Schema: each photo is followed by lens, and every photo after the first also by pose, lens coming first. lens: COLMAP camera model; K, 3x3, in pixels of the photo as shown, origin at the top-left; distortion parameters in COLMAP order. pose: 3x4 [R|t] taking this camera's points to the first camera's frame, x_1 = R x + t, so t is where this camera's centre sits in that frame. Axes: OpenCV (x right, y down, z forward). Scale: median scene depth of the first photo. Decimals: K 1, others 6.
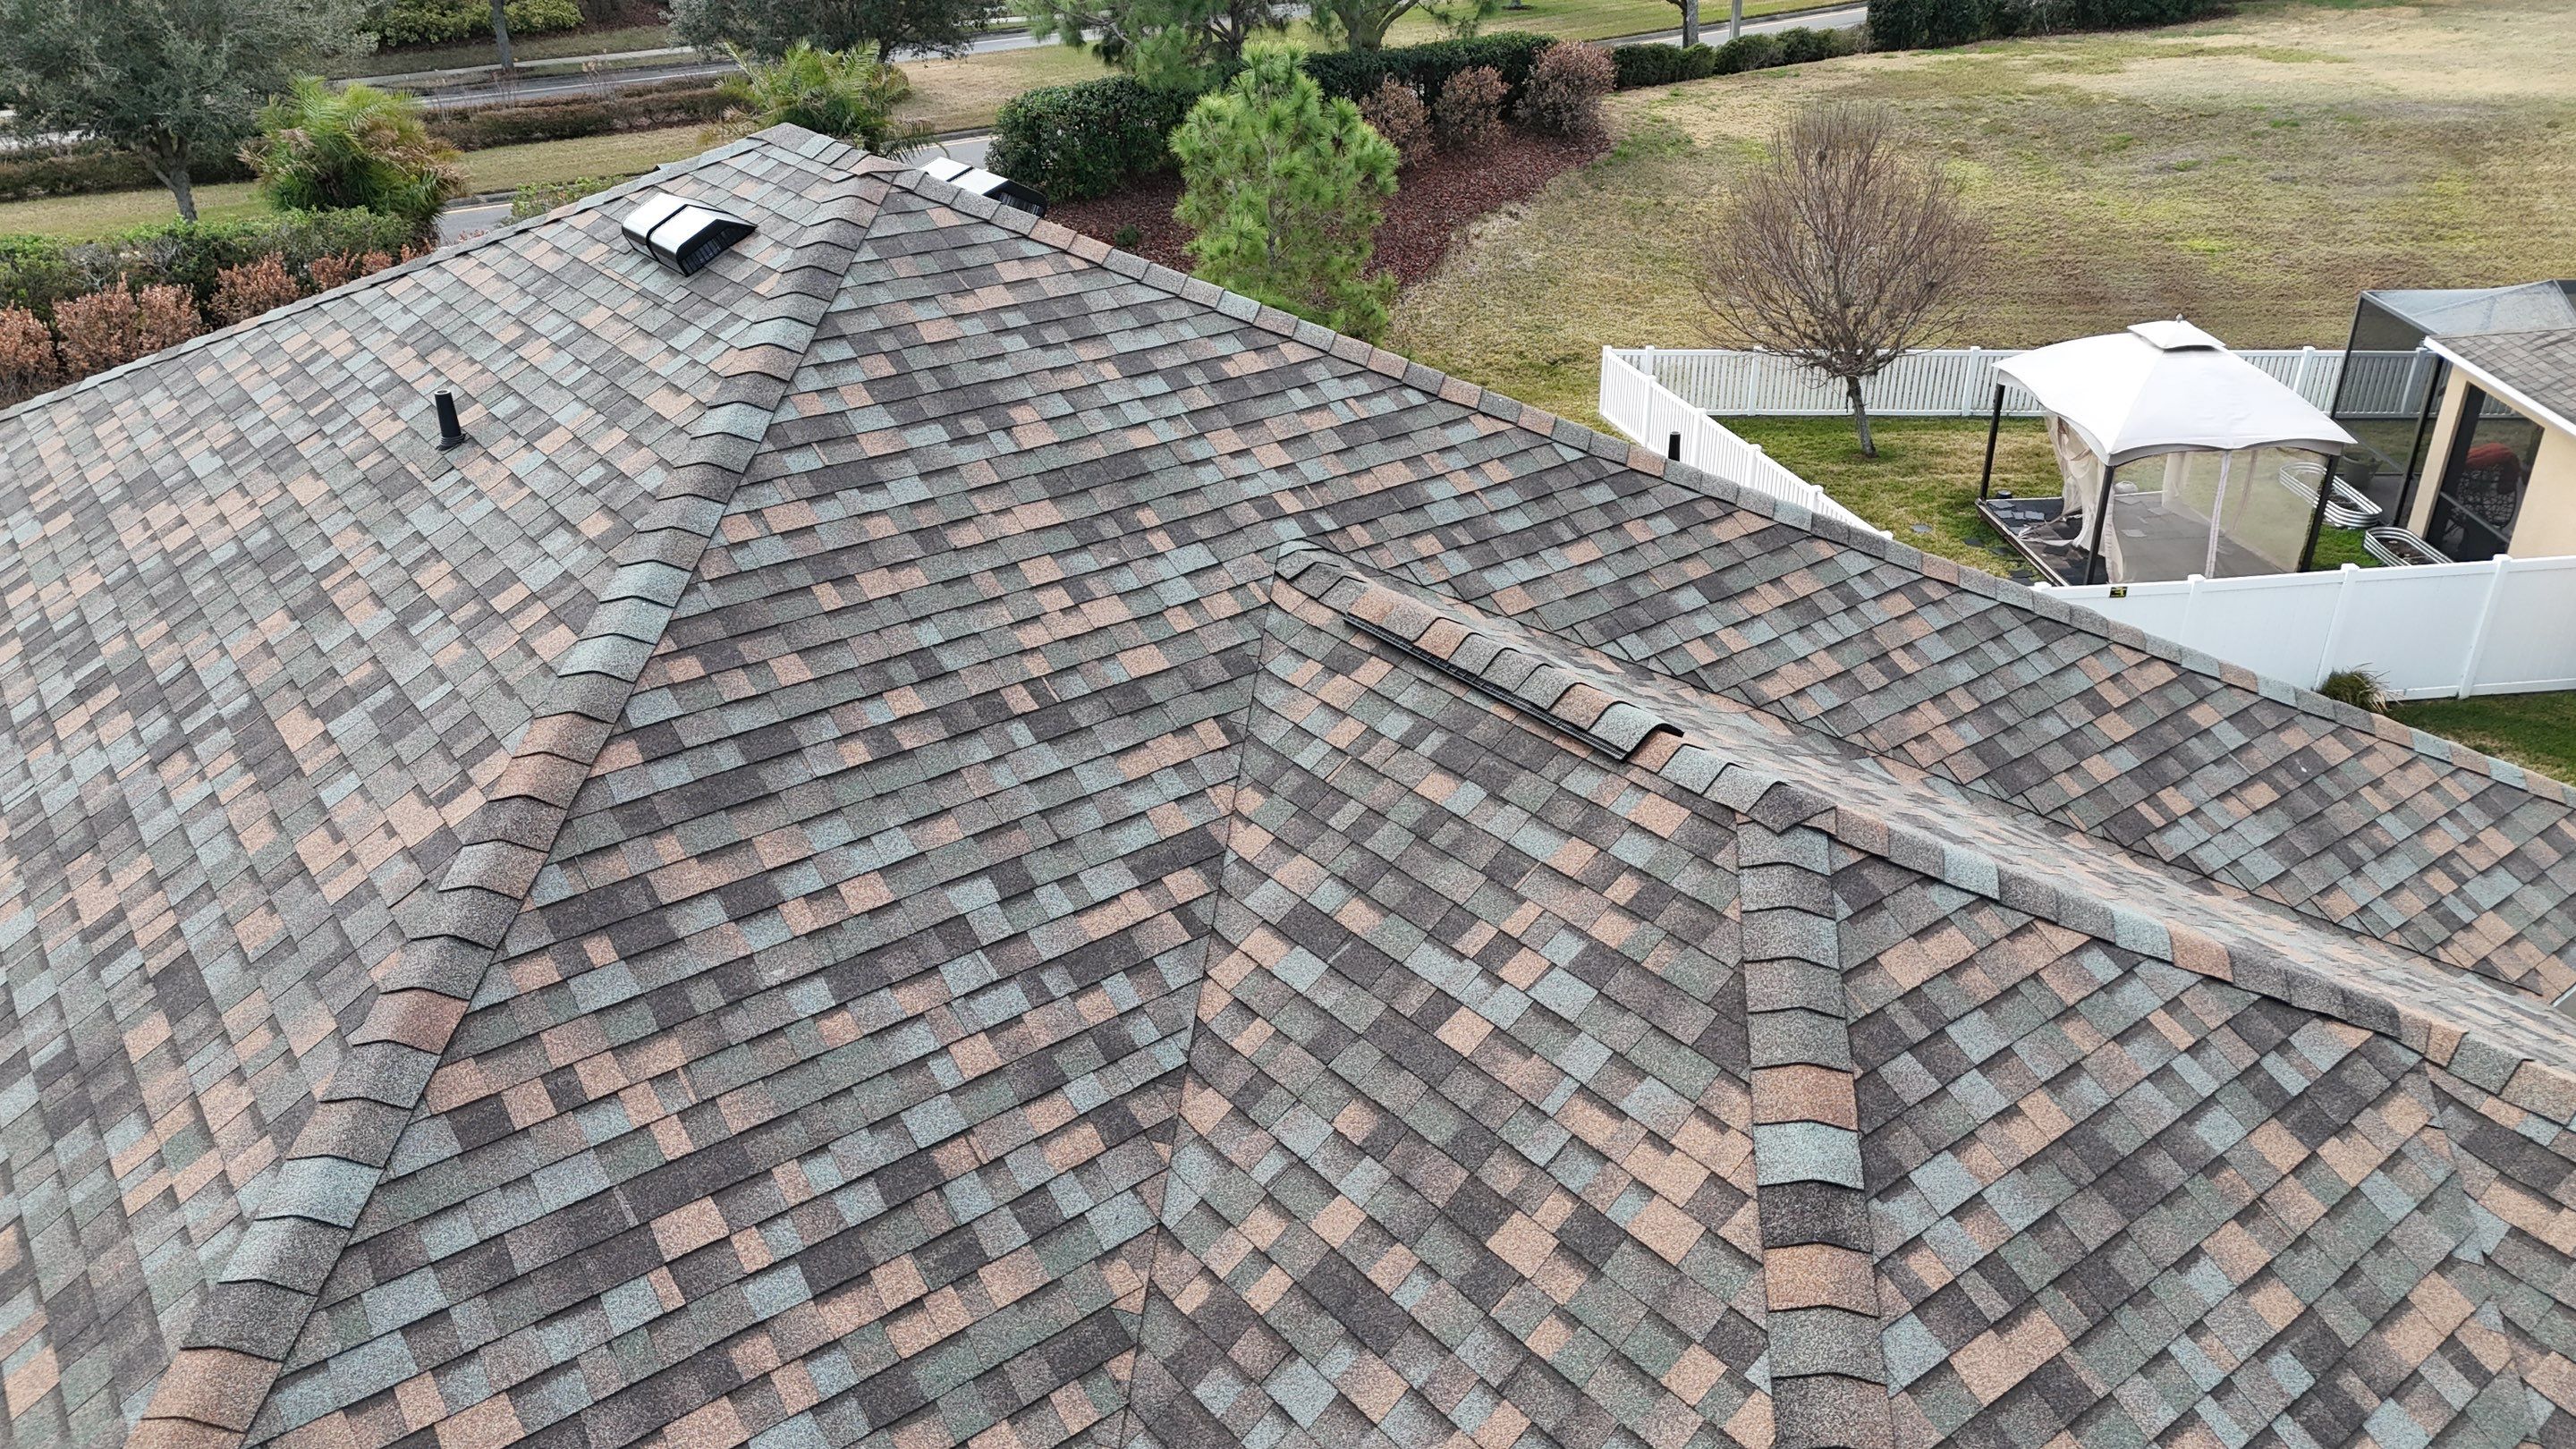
lens RADIAL K [[1883.2, 0, 1300.8], [0, 1883.2, 724.5], [0, 0, 1]] dist [0.092710, -0.100714]
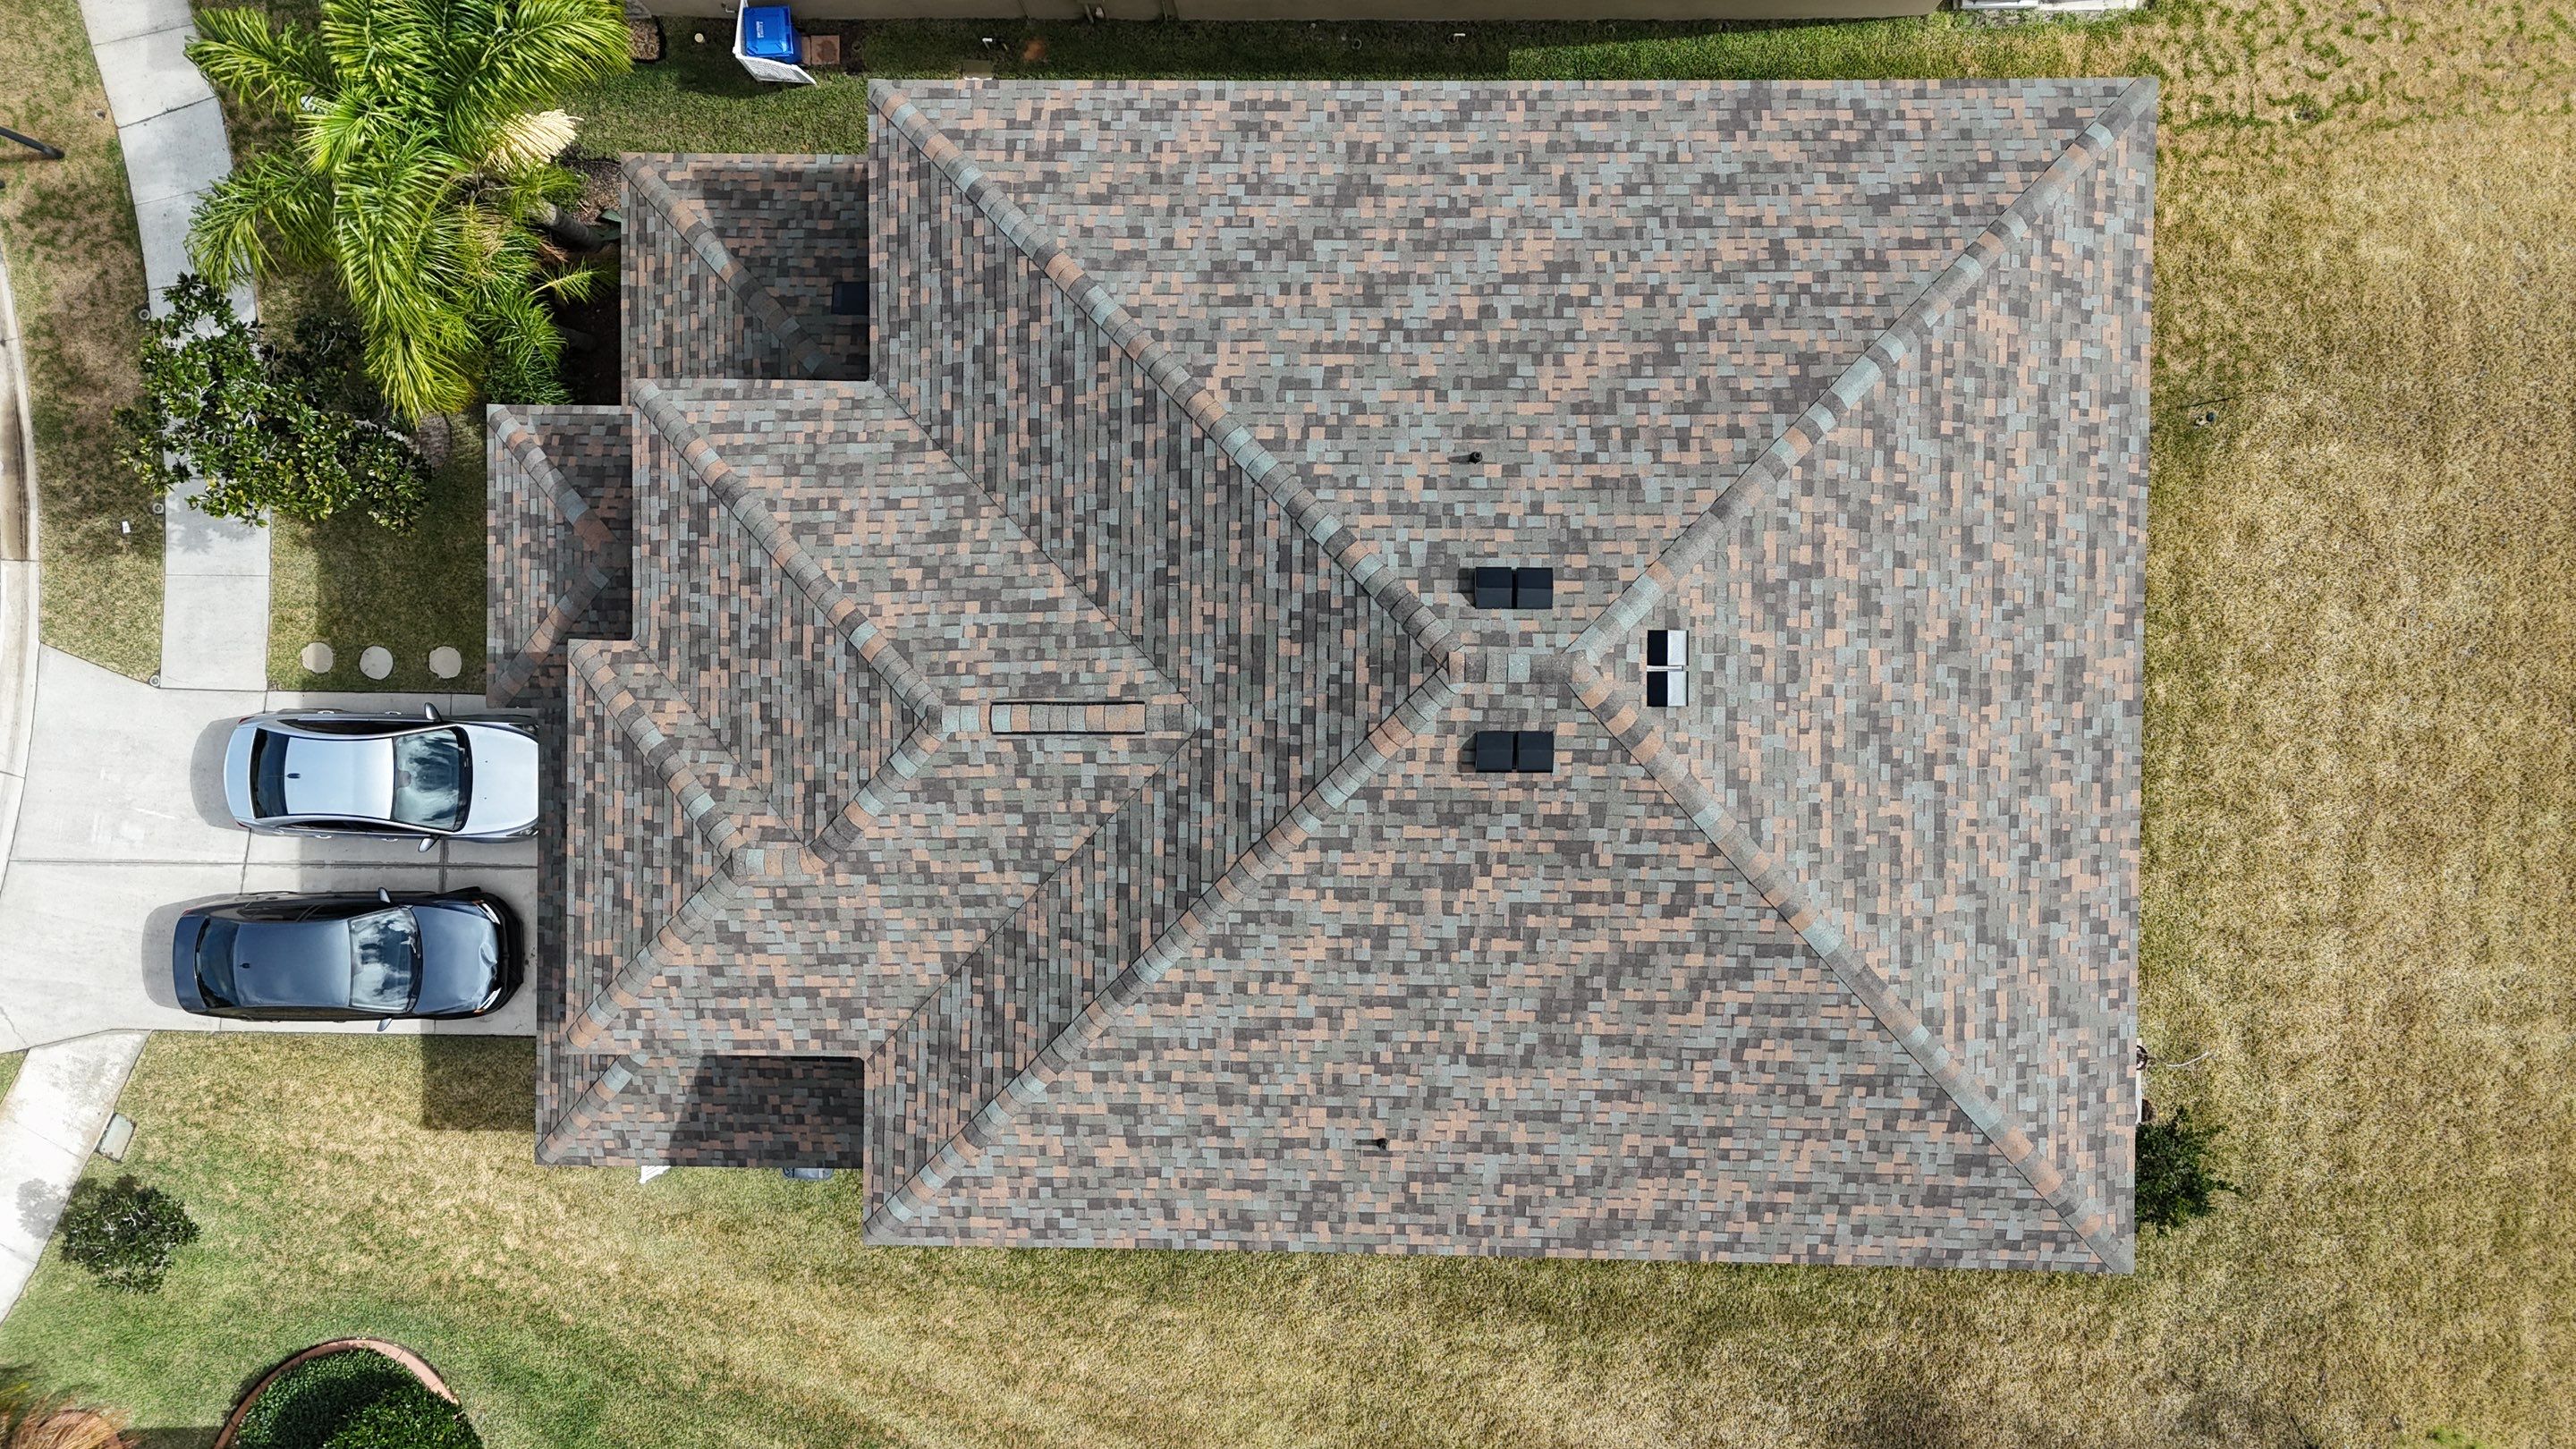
lens RADIAL K [[1886.5, 0, 1298.6], [0, 1886.5, 726.3], [0, 0, 1]] dist [0.205531, -0.612991]
pose [[-0.608618, 0.792535, 0.038369, -0.192293], [-0.338193, -0.302849, 0.891015, -2.637021], [0.717781, 0.529312, 0.452349, 0.024545]]
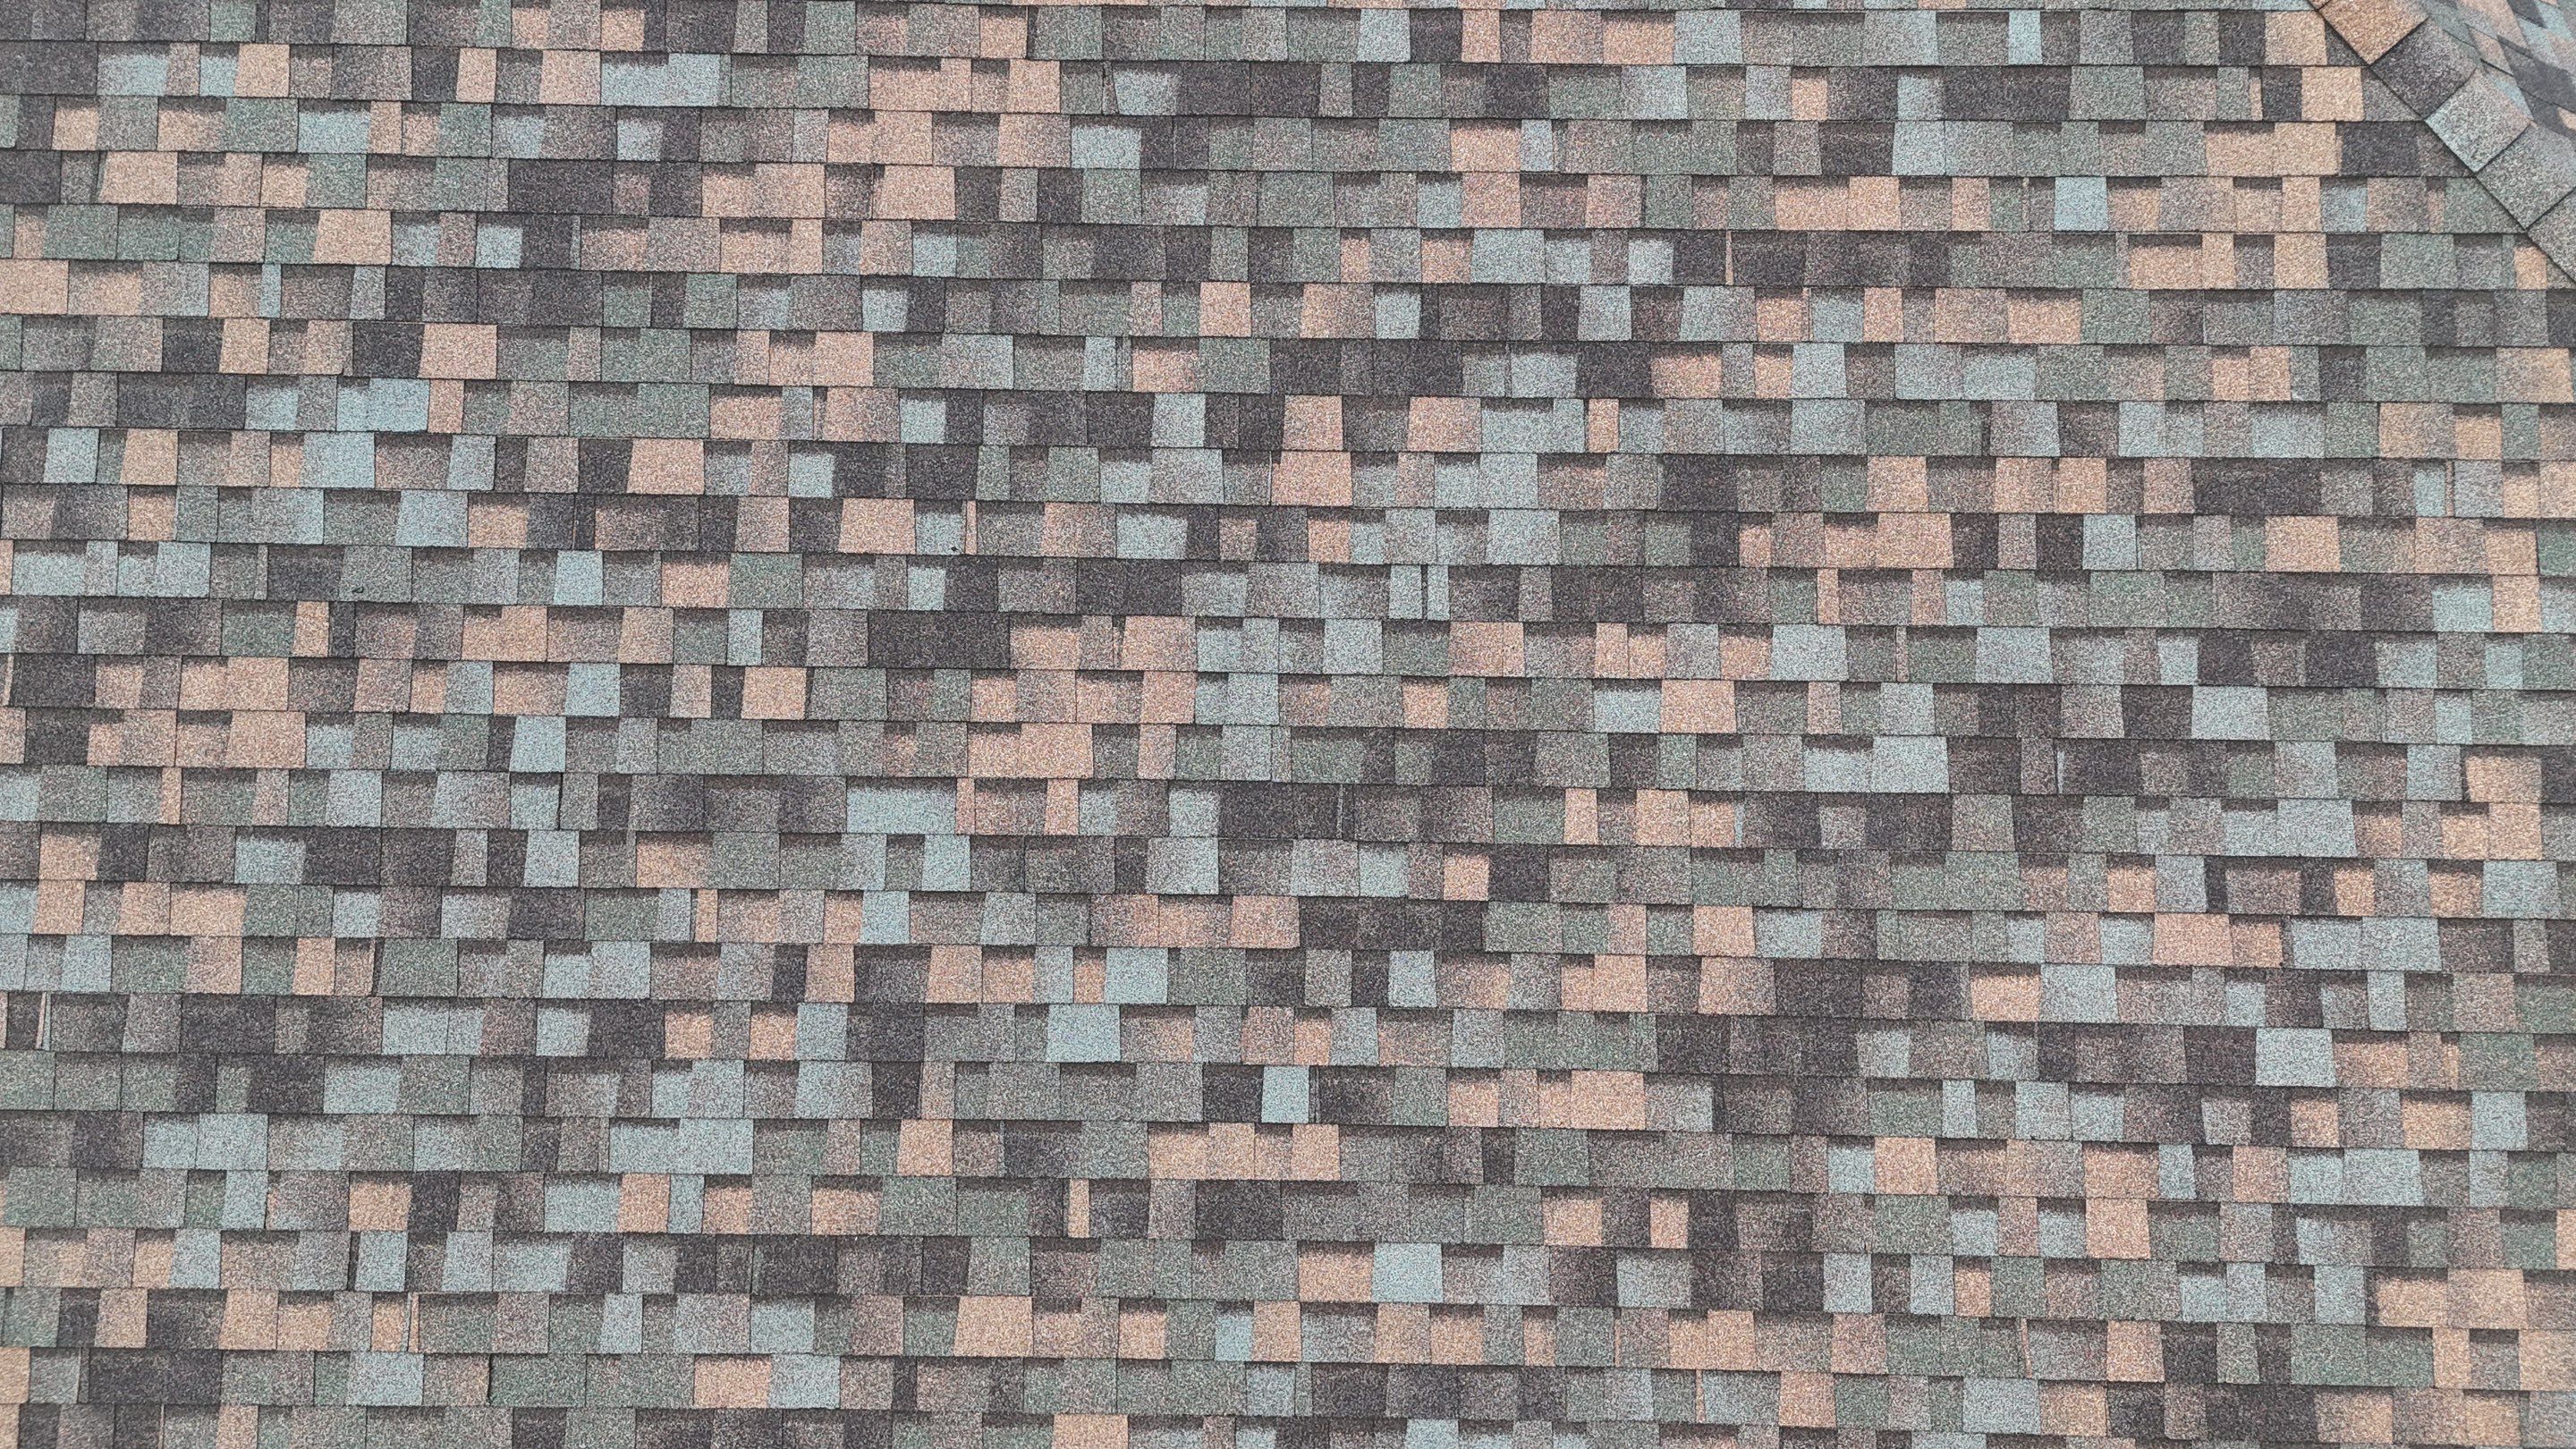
lens RADIAL K [[1892.6, 0, 1298.8], [0, 1892.6, 724.6], [0, 0, 1]] dist [0.080986, -0.085858]
pose [[0.613646, -0.676595, 0.407010, -1.094963], [0.359002, 0.698197, 0.619386, -0.379300], [-0.703247, -0.233966, 0.671345, 0.662690]]
